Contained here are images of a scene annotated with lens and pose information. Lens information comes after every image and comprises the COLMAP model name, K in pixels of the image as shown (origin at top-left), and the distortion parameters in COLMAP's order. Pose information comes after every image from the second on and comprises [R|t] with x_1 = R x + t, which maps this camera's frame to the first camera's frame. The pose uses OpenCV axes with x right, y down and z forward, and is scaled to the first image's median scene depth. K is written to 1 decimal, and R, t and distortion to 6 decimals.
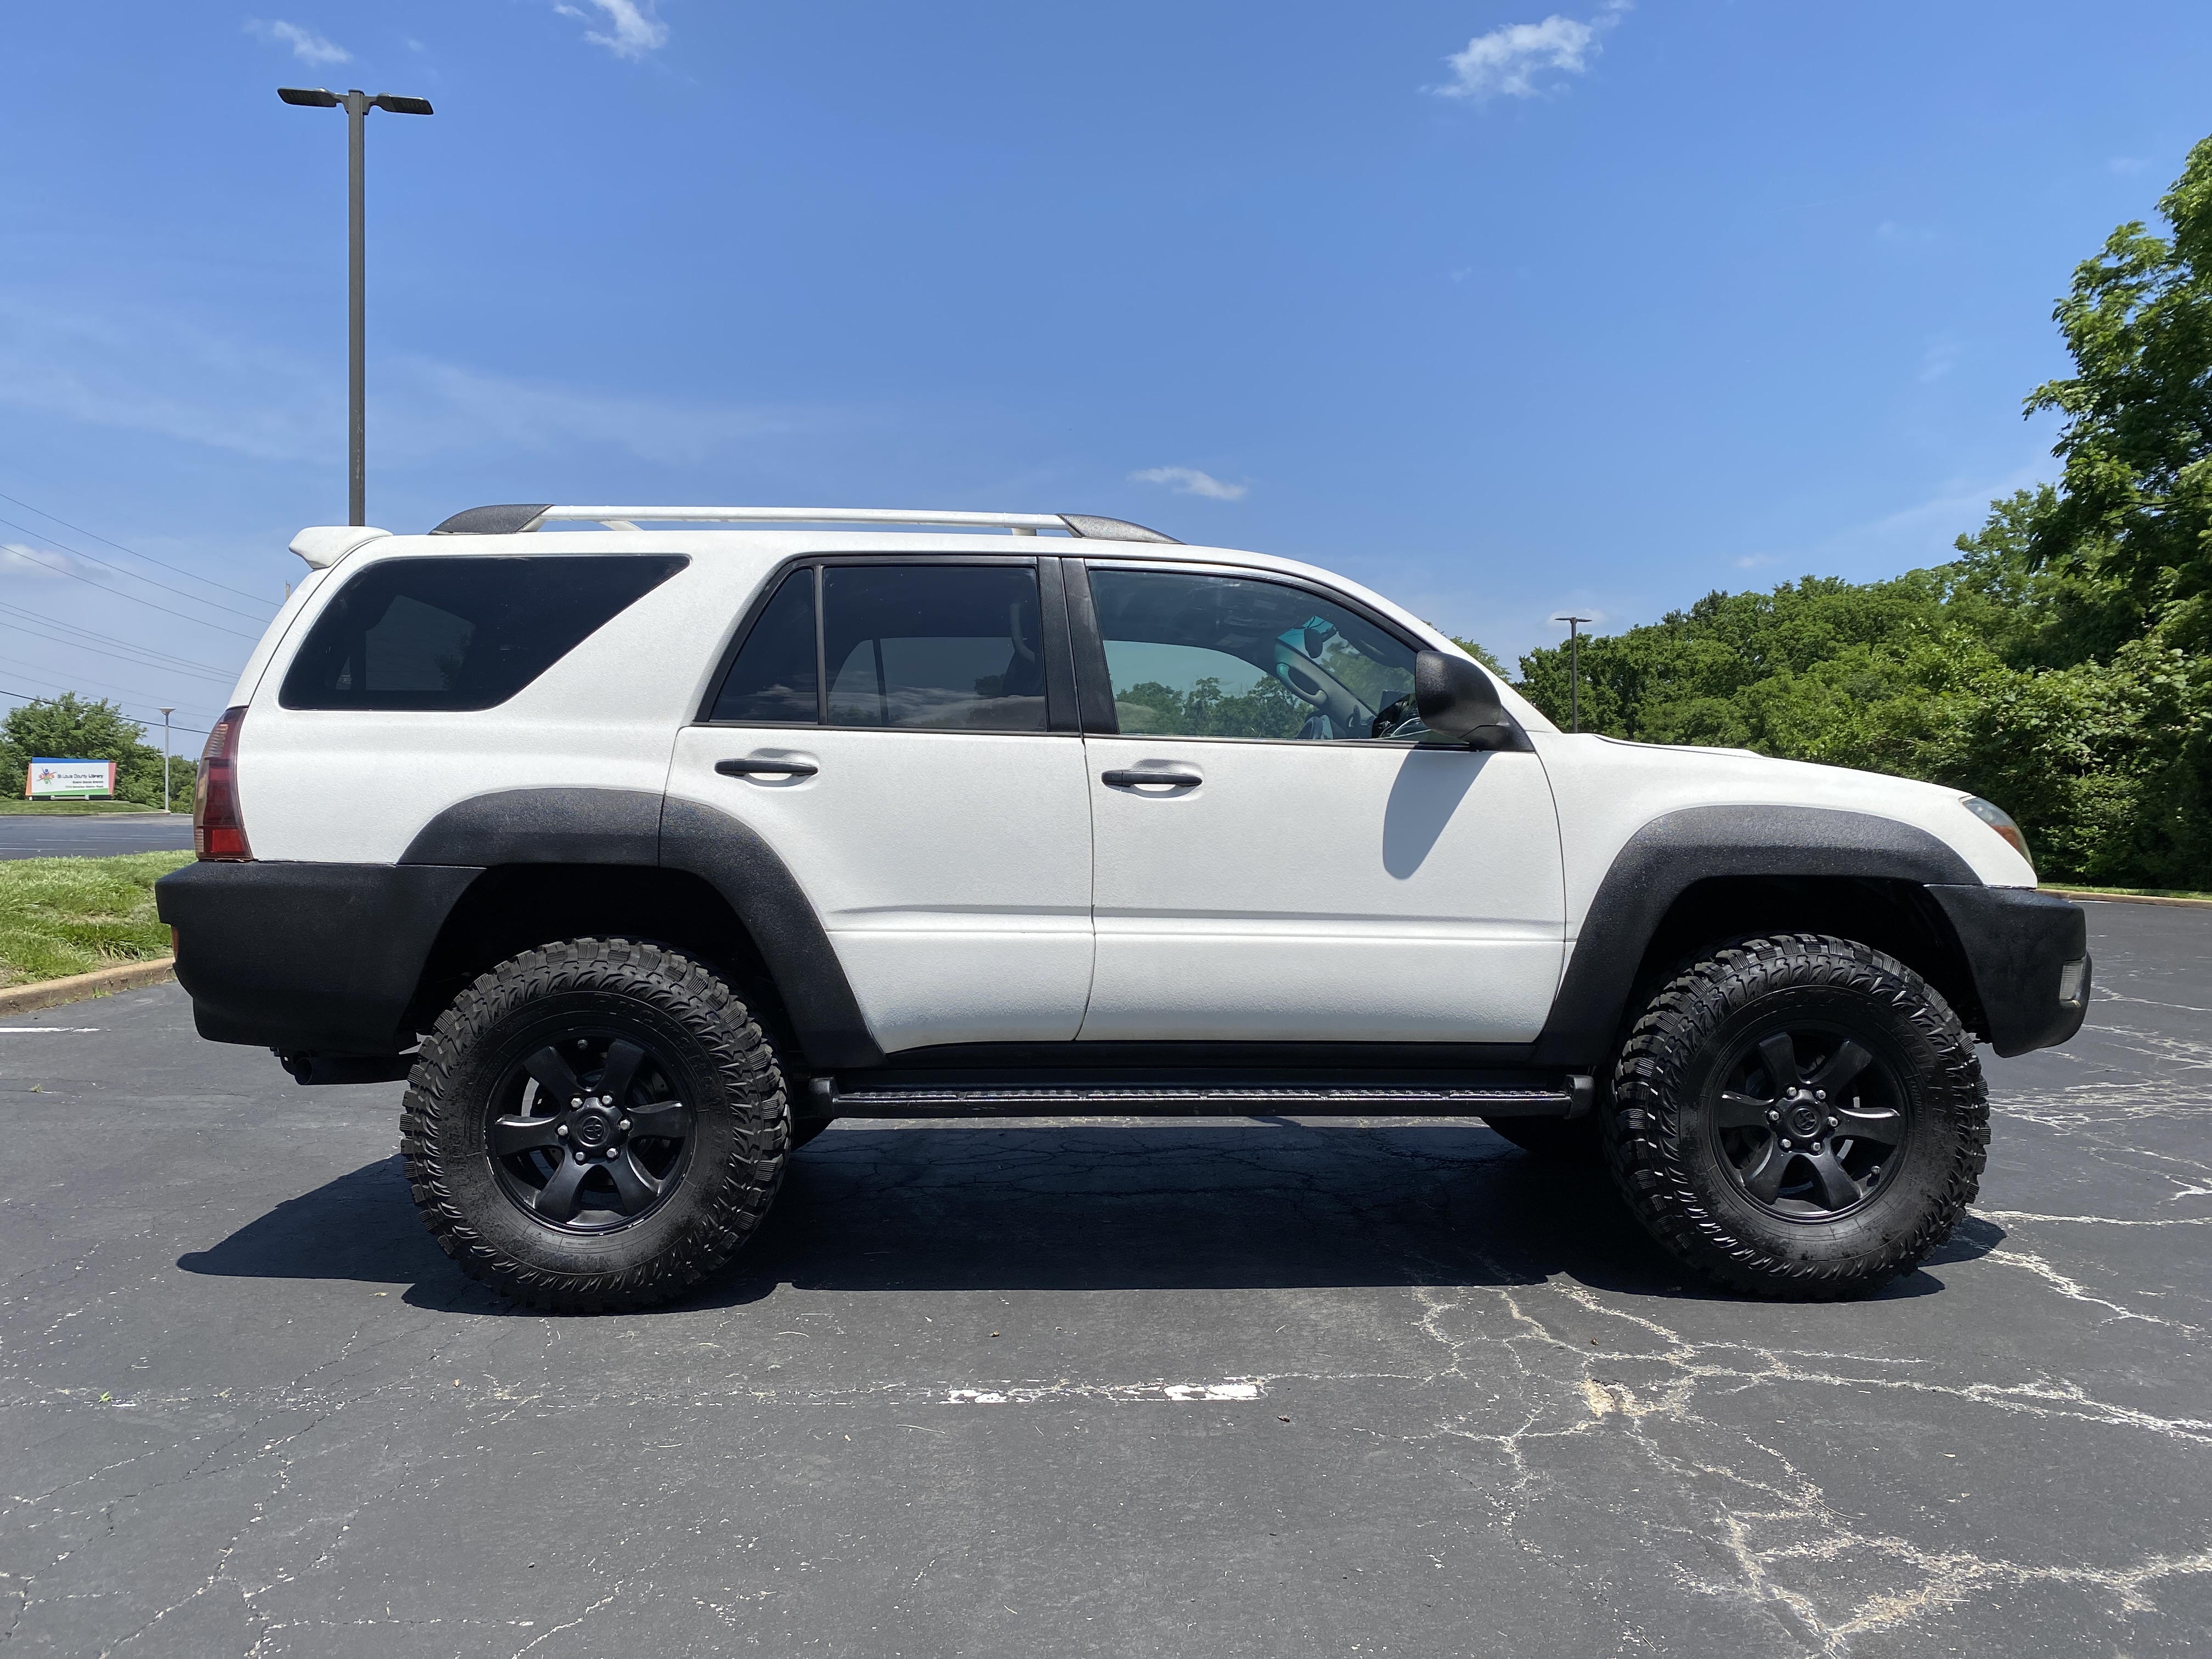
lens RADIAL K [[1708.8, 0, 1108.5], [0, 1708.8, 824.6], [0, 0, 1]] dist [0.013687, -0.016541]
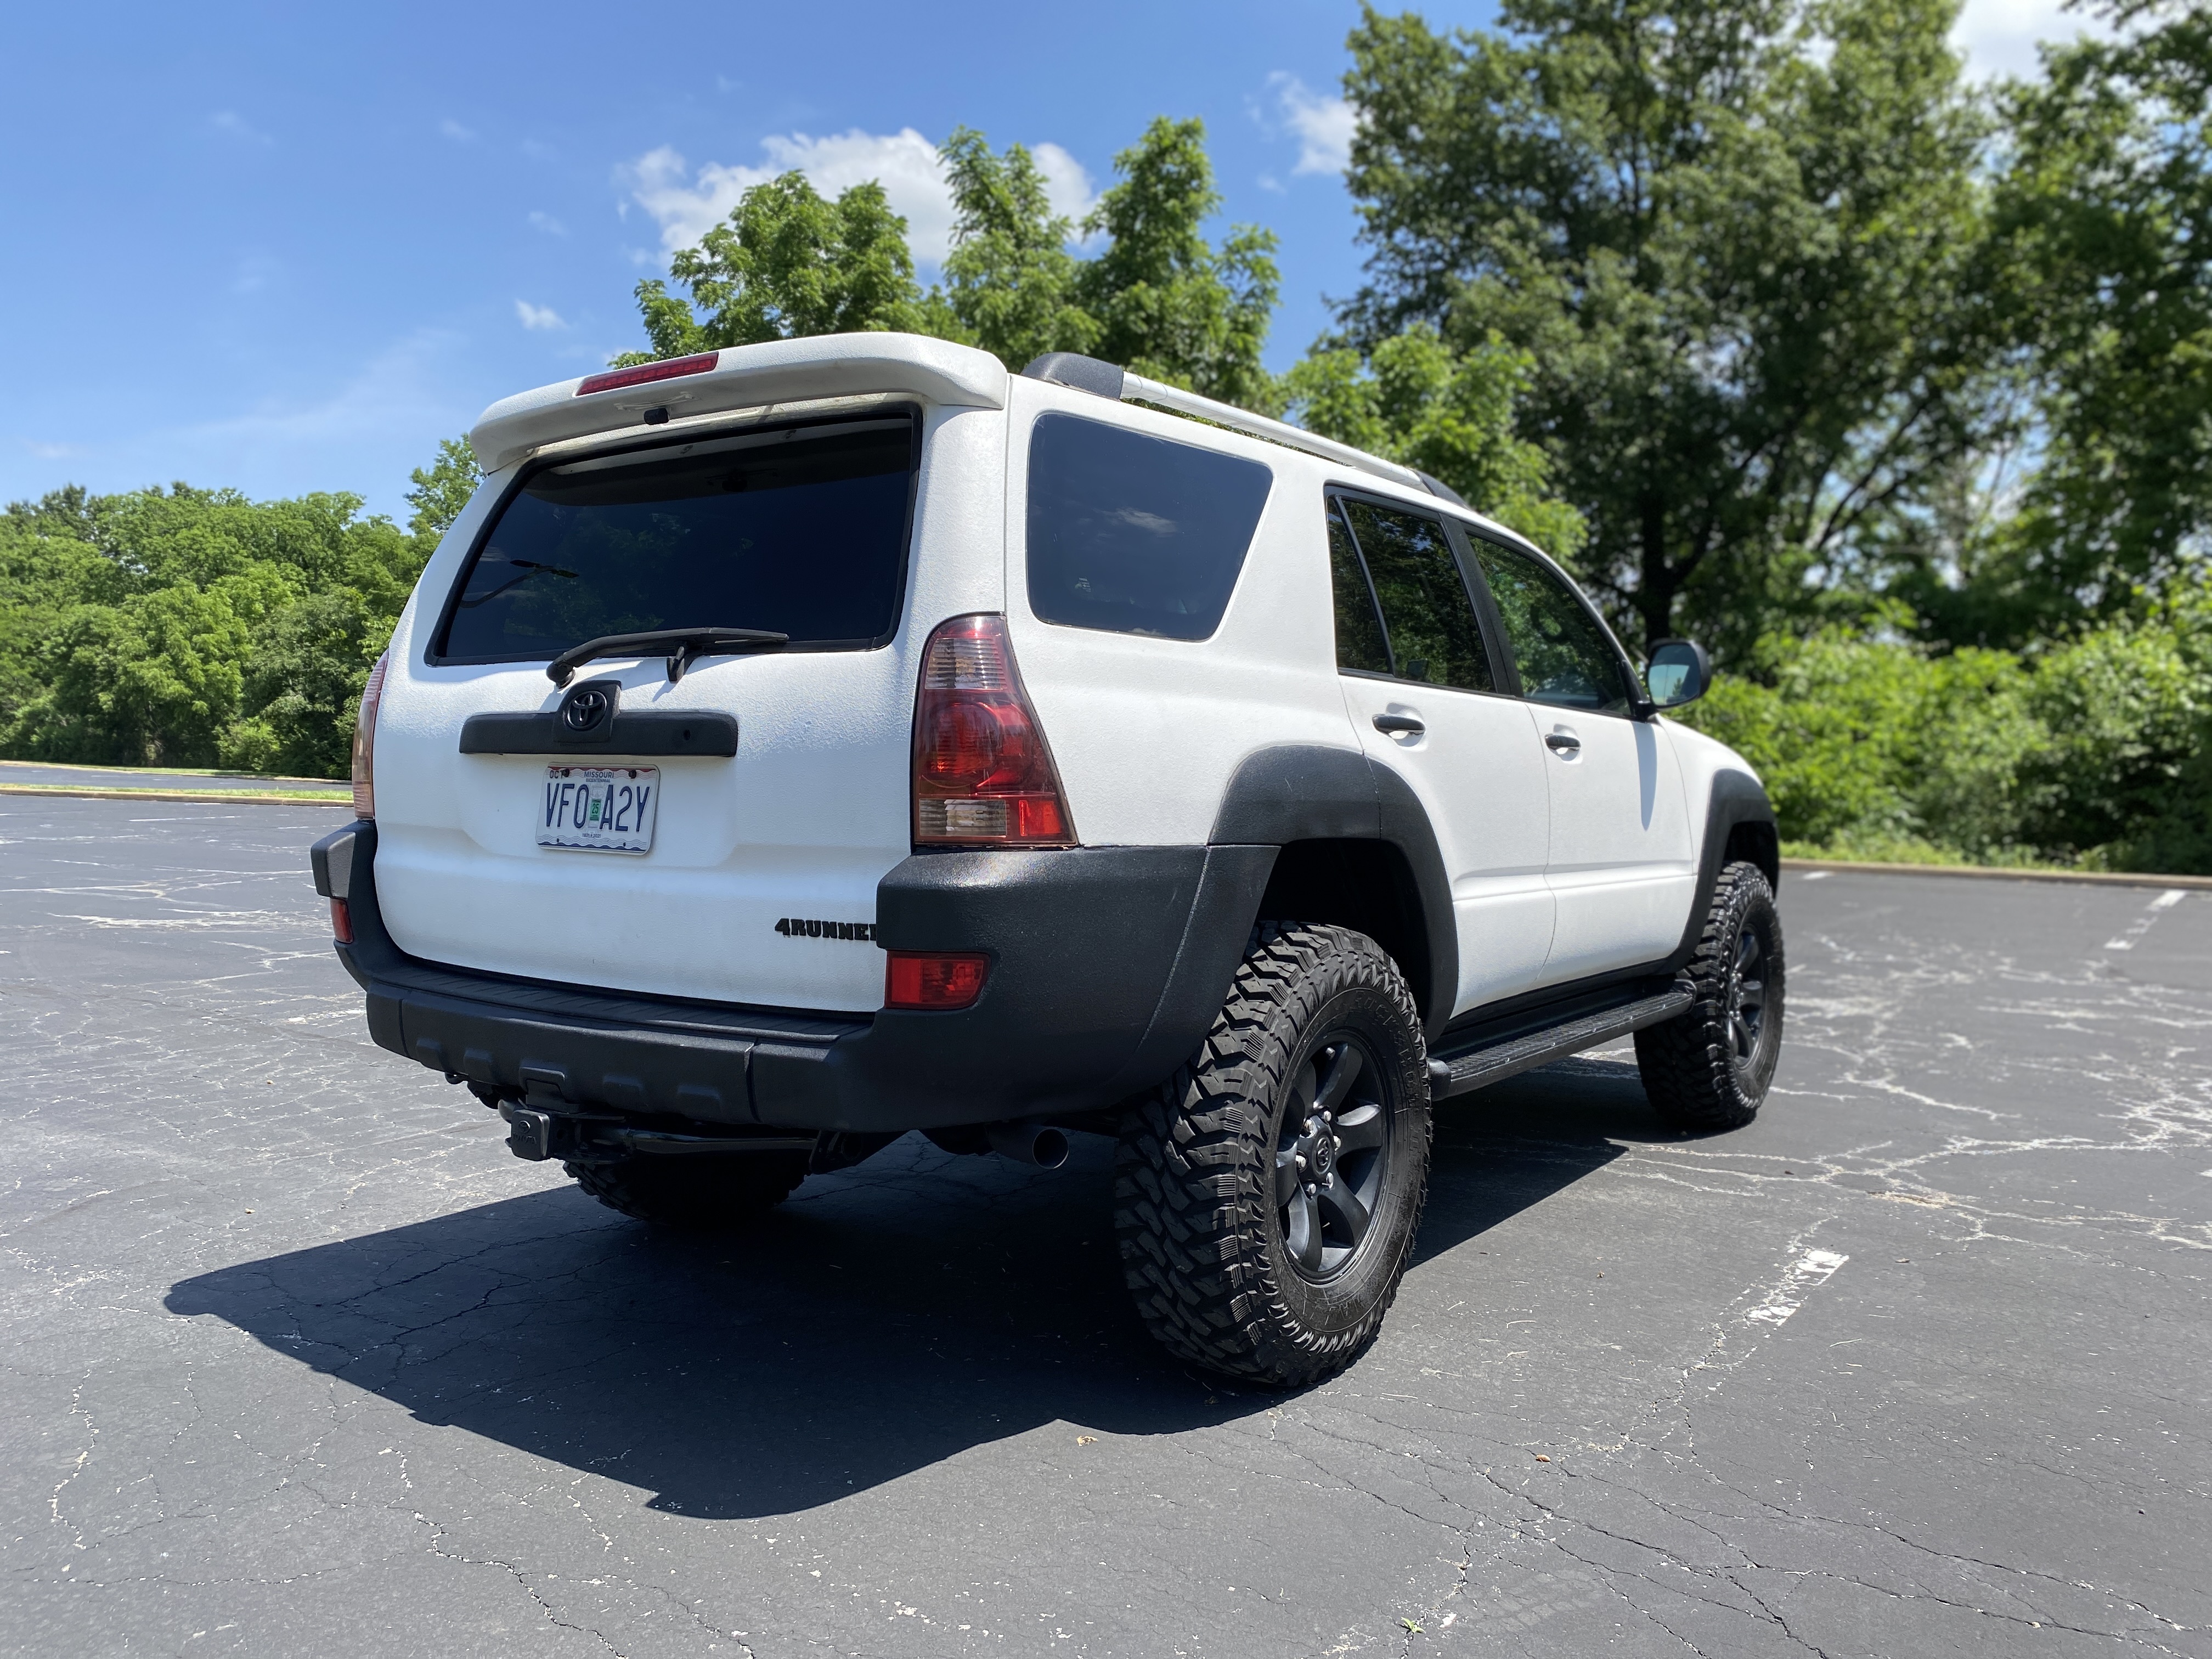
lens RADIAL K [[1708.8, 0, 1084.7], [0, 1708.8, 833.1], [0, 0, 1]] dist [0.013687, -0.016541]
pose [[0.609851, -0.027886, 0.792026, -0.079724], [-0.012660, 0.998910, 0.044918, -0.001110], [-0.792415, -0.037420, 0.608833, 0.045797]]
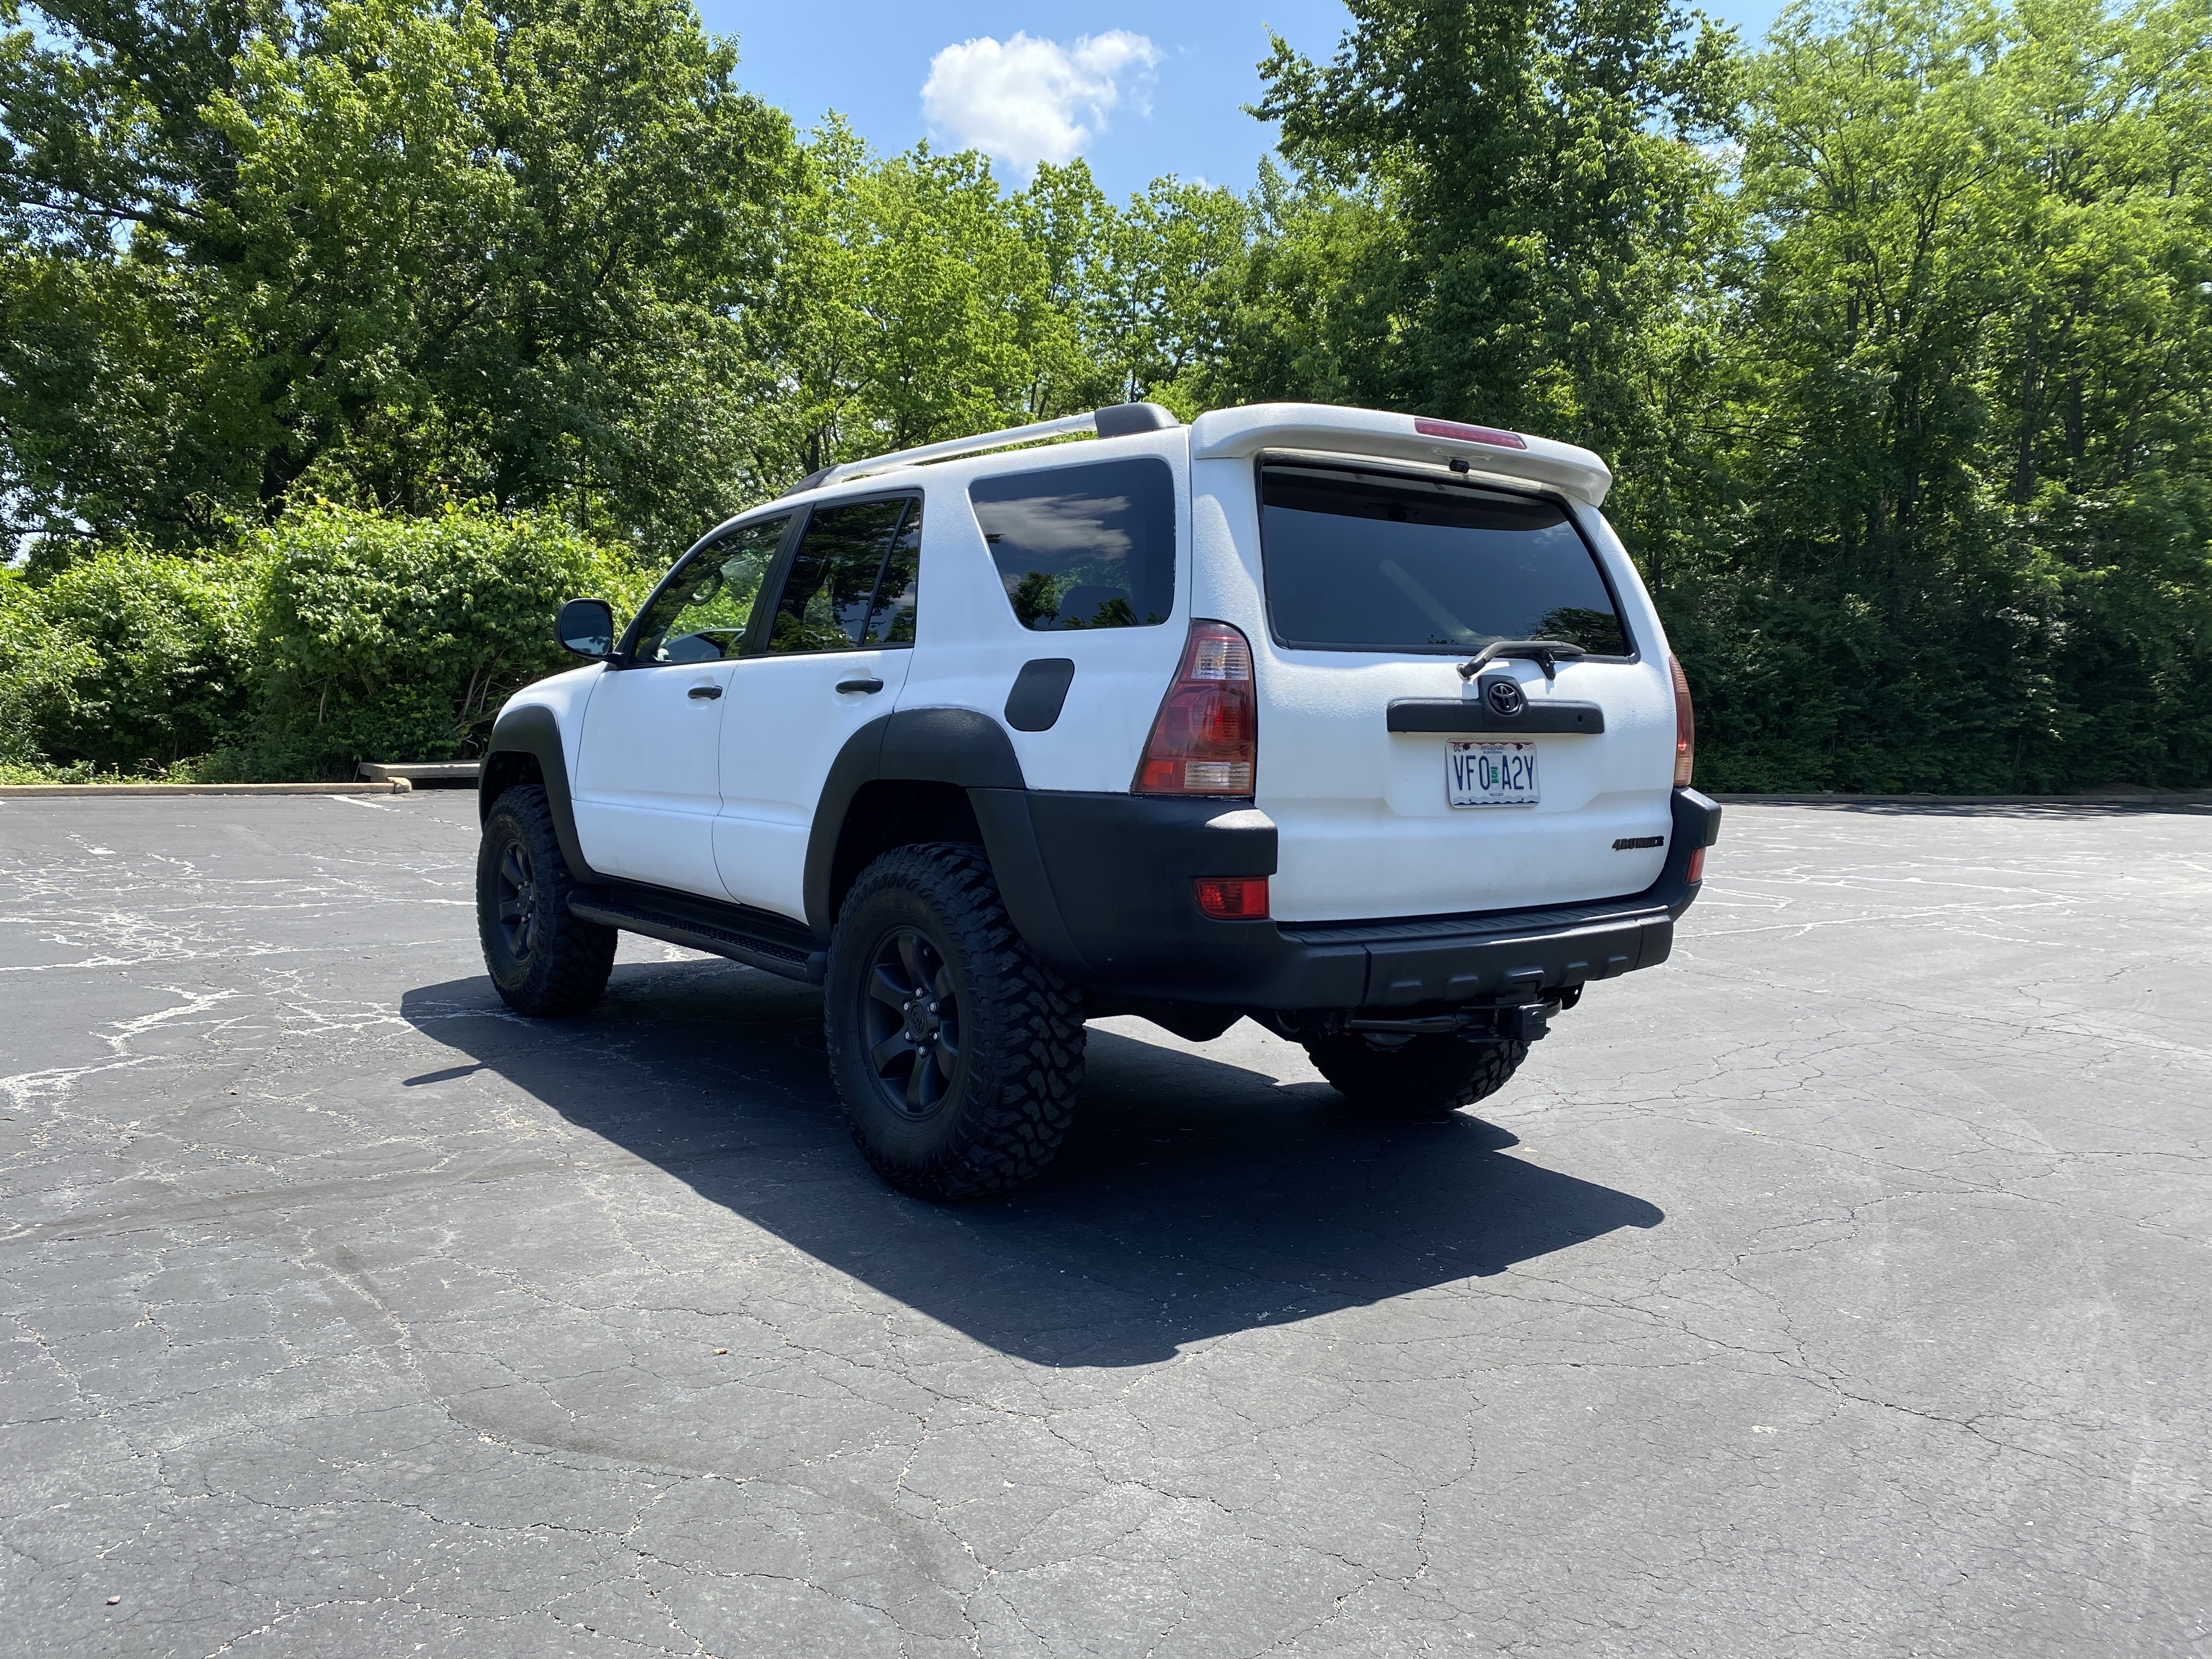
lens RADIAL K [[1708.8, 0, 1088.4], [0, 1708.8, 841.7], [0, 0, 1]] dist [0.013687, -0.016541]
pose [[-0.583280, -0.078861, 0.808434, -0.094785], [-0.024939, 0.996545, 0.079218, -0.001681], [-0.811888, 0.026045, -0.583232, 0.154210]]
